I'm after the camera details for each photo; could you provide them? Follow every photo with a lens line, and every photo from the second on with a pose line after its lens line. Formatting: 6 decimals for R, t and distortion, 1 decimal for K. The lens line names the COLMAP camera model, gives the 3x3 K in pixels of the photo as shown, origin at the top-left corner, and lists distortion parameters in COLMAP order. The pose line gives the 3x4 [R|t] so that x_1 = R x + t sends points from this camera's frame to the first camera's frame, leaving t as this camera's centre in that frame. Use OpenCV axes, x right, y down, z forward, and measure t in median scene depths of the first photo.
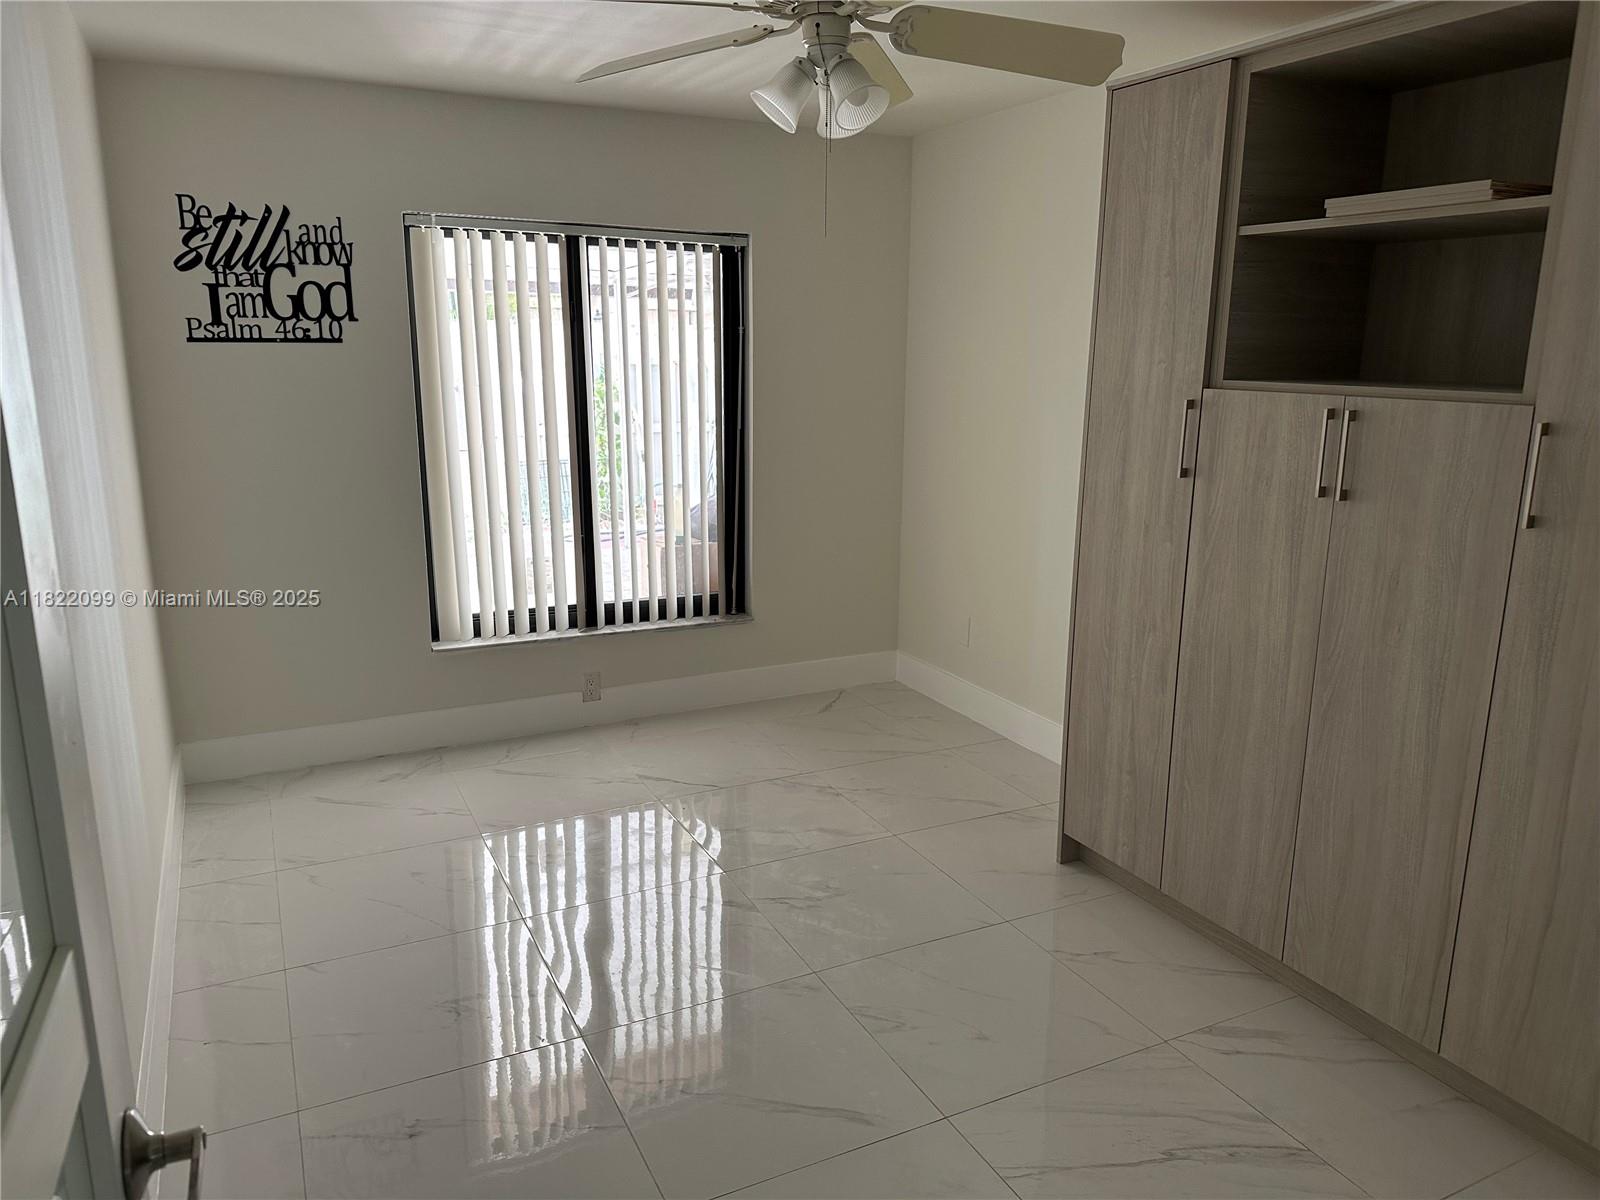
lens RADIAL K [[1136.9, 0, 809.6], [0, 1136.9, 594.2], [0, 0, 1]] dist [0.074192, -0.098087]
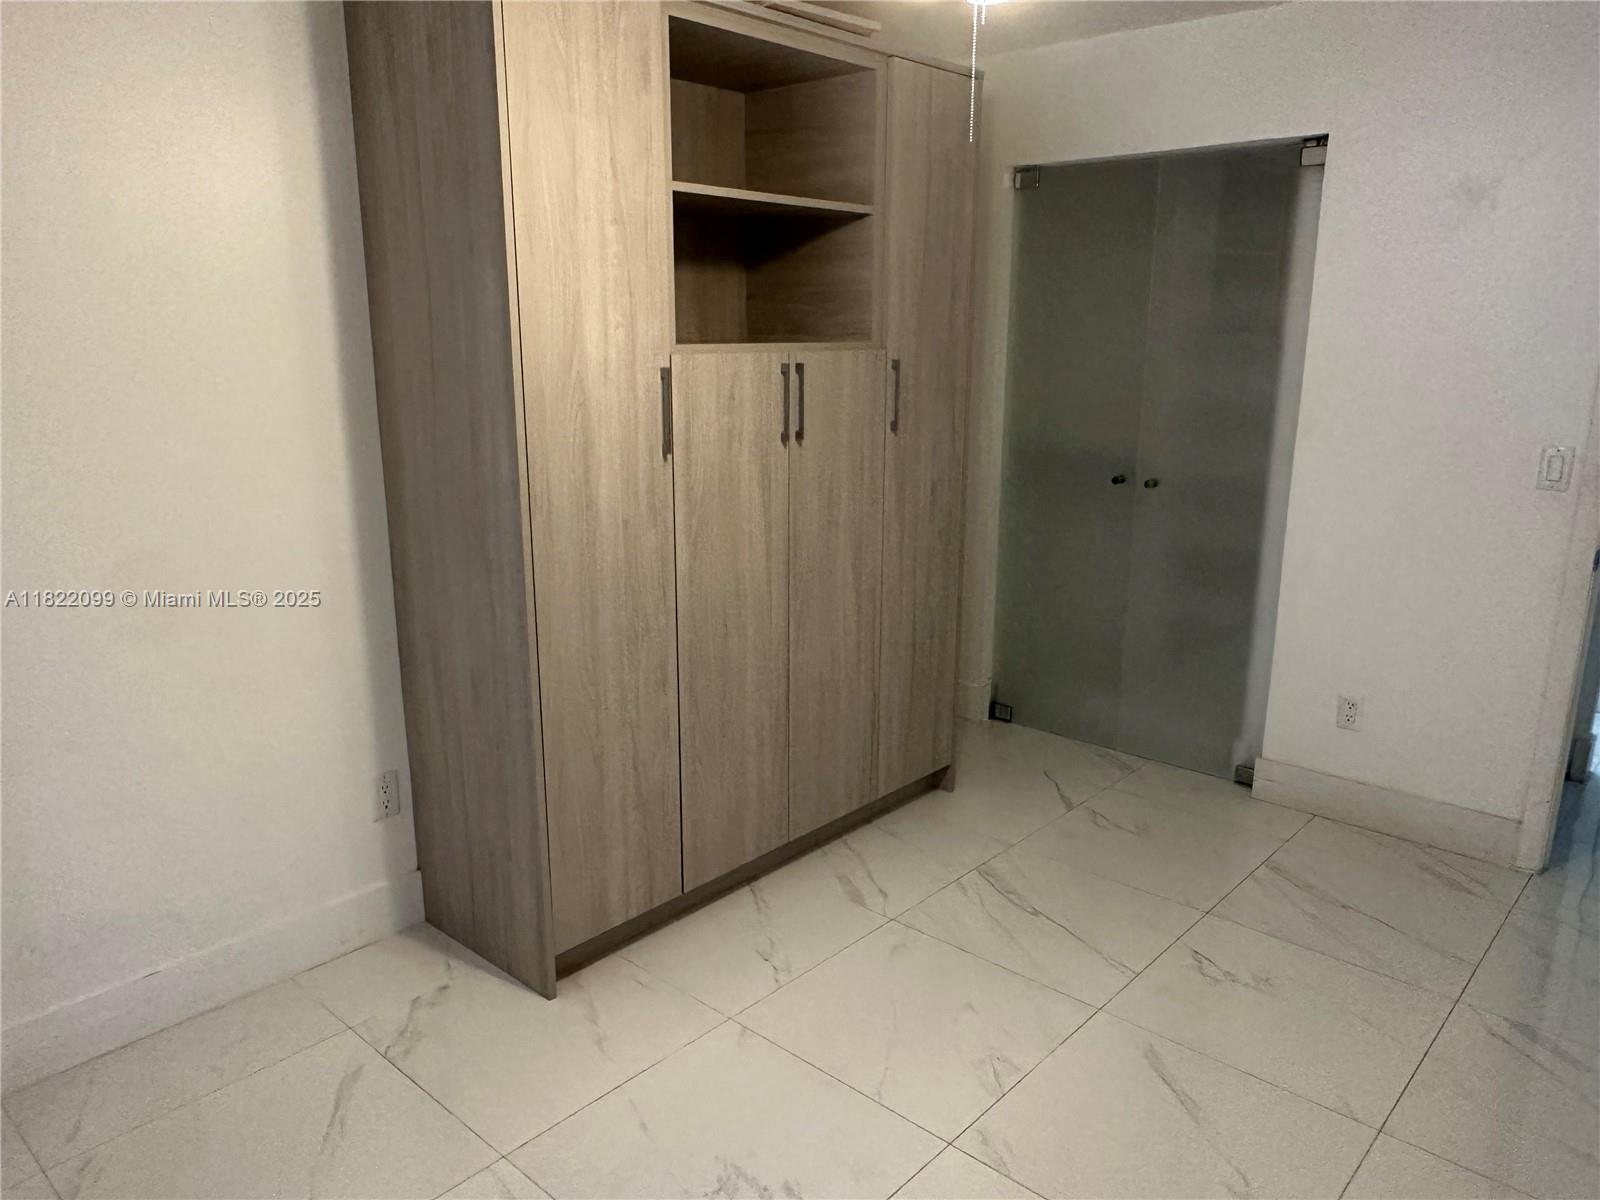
lens RADIAL K [[1136.9, 0, 812.9], [0, 1136.9, 609.0], [0, 0, 1]] dist [0.074192, -0.098087]
pose [[-0.362187, -0.231016, 0.903024, -0.579123], [0.206435, 0.924861, 0.319400, -0.259818], [-0.908958, 0.302098, -0.287283, 1.220622]]
